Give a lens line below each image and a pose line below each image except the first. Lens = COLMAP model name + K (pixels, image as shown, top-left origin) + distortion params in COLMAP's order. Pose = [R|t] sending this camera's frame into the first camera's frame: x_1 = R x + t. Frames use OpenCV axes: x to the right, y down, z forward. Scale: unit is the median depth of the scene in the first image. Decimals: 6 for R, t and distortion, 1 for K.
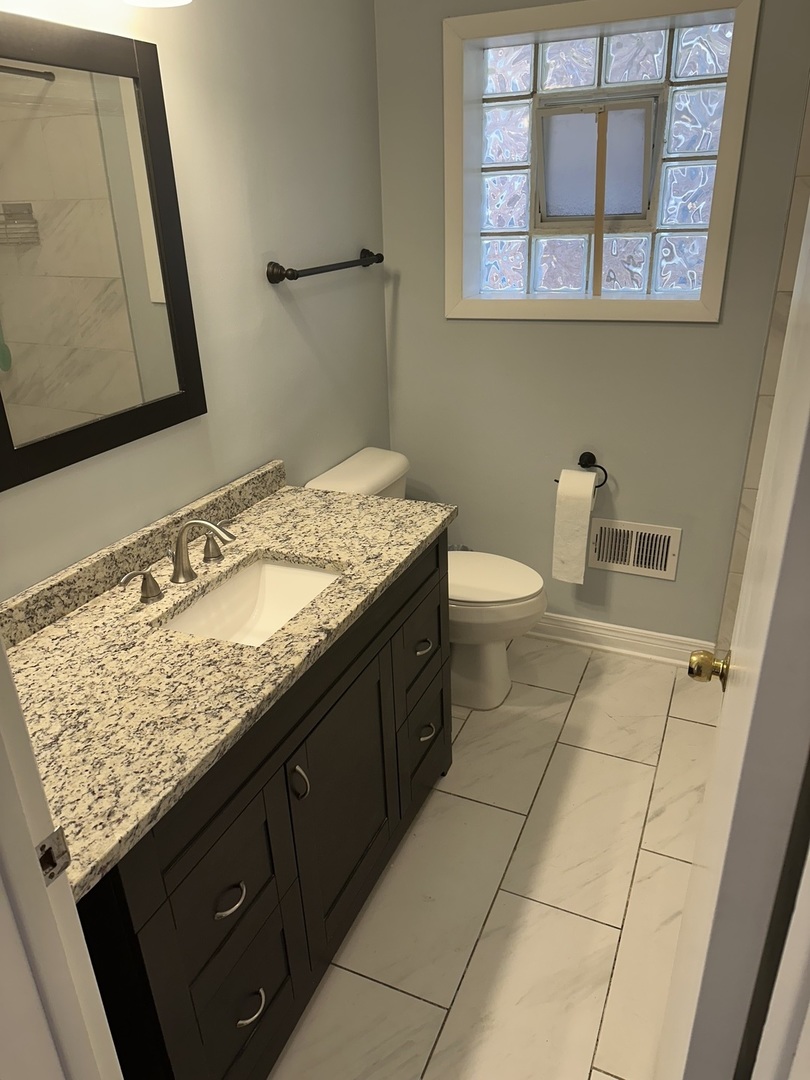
lens RADIAL K [[737.4, 0, 413.3], [0, 737.4, 542.0], [0, 0, 1]] dist [0.062250, 0.000255]
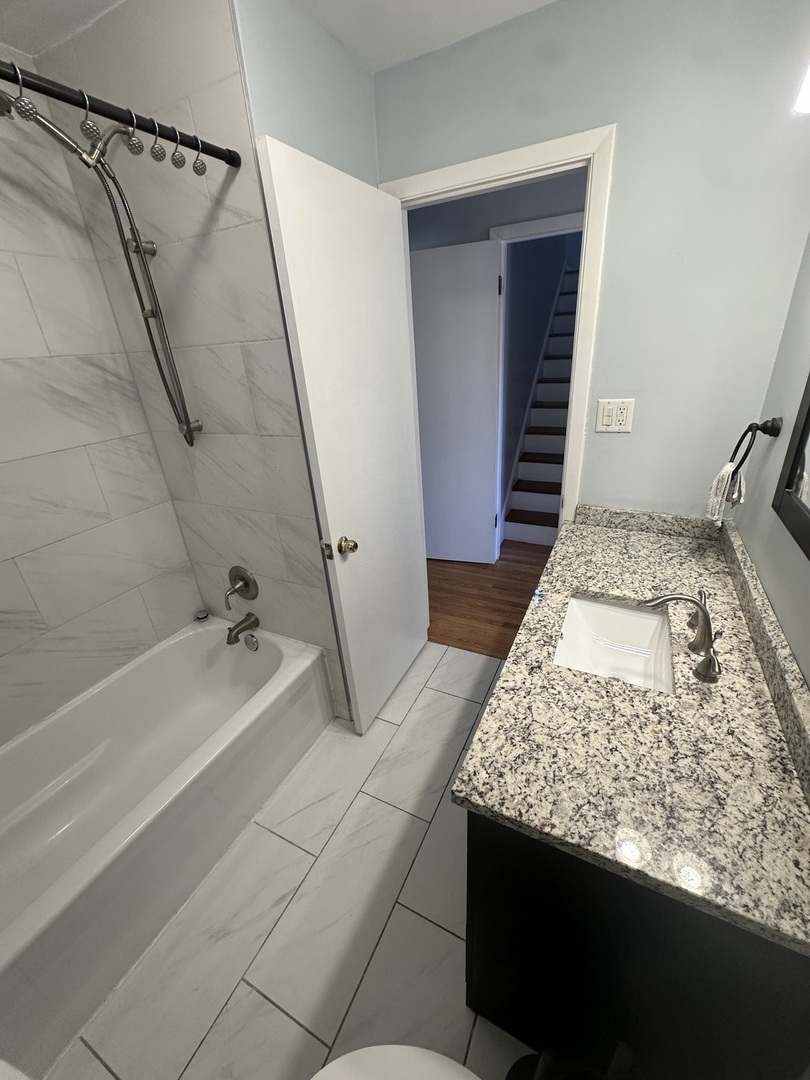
lens RADIAL K [[431.4, 0, 412.6], [0, 431.4, 538.5], [0, 0, 1]] dist [-0.003605, 0.000964]
pose [[-0.995350, 0.062611, 0.073203, 0.057322], [0.096319, 0.656519, 0.748134, -0.531501], [-0.001218, 0.751706, -0.659497, 1.184350]]
